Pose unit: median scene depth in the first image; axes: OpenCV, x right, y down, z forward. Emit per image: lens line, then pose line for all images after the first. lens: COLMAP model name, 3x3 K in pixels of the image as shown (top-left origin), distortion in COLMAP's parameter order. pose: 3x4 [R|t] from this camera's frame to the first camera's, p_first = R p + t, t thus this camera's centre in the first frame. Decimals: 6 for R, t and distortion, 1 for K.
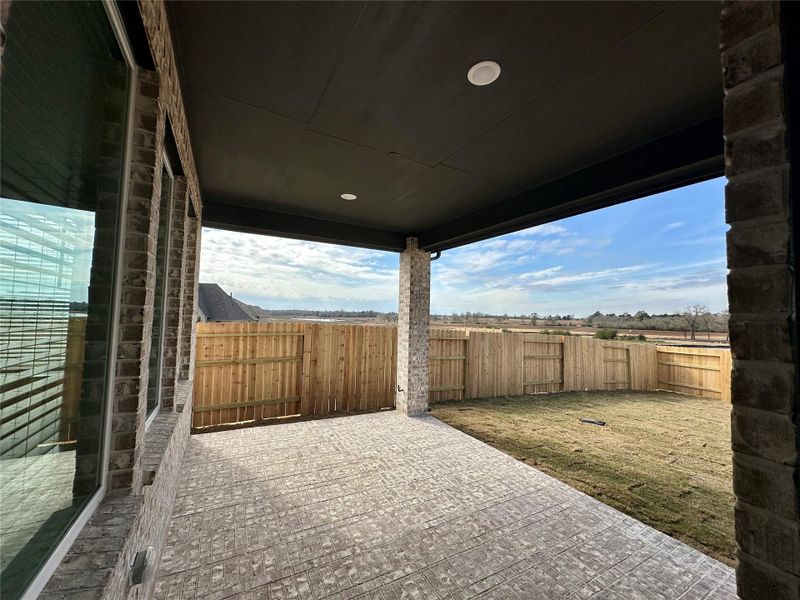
lens RADIAL K [[319.9, 0, 400.0], [0, 319.9, 300.0], [0, 0, 1]] dist [-0.000846, -0.000108]
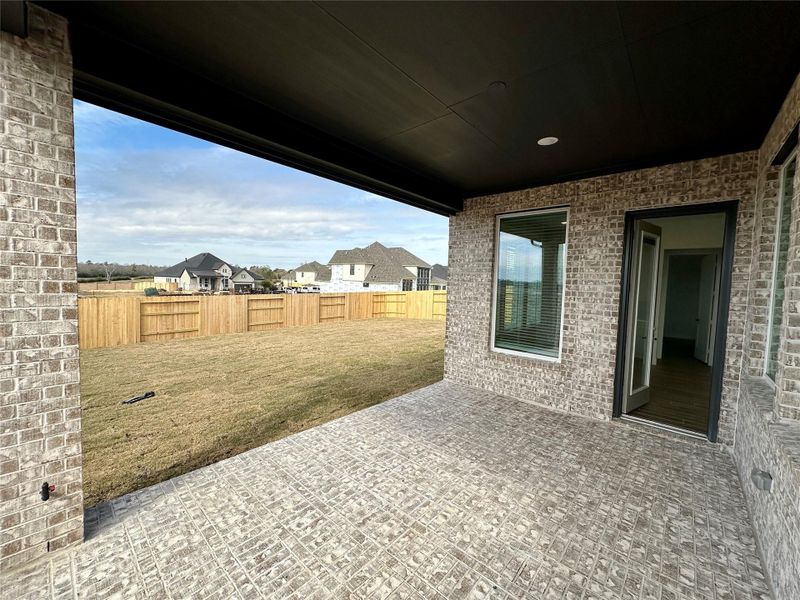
lens RADIAL K [[319.9, 0, 400.0], [0, 319.9, 300.0], [0, 0, 1]] dist [-0.000846, -0.000108]
pose [[-0.328106, -0.086613, 0.940662, -0.618516], [-0.089254, 0.994175, 0.060408, 0.055188], [-0.940415, -0.064138, -0.333926, 1.205705]]
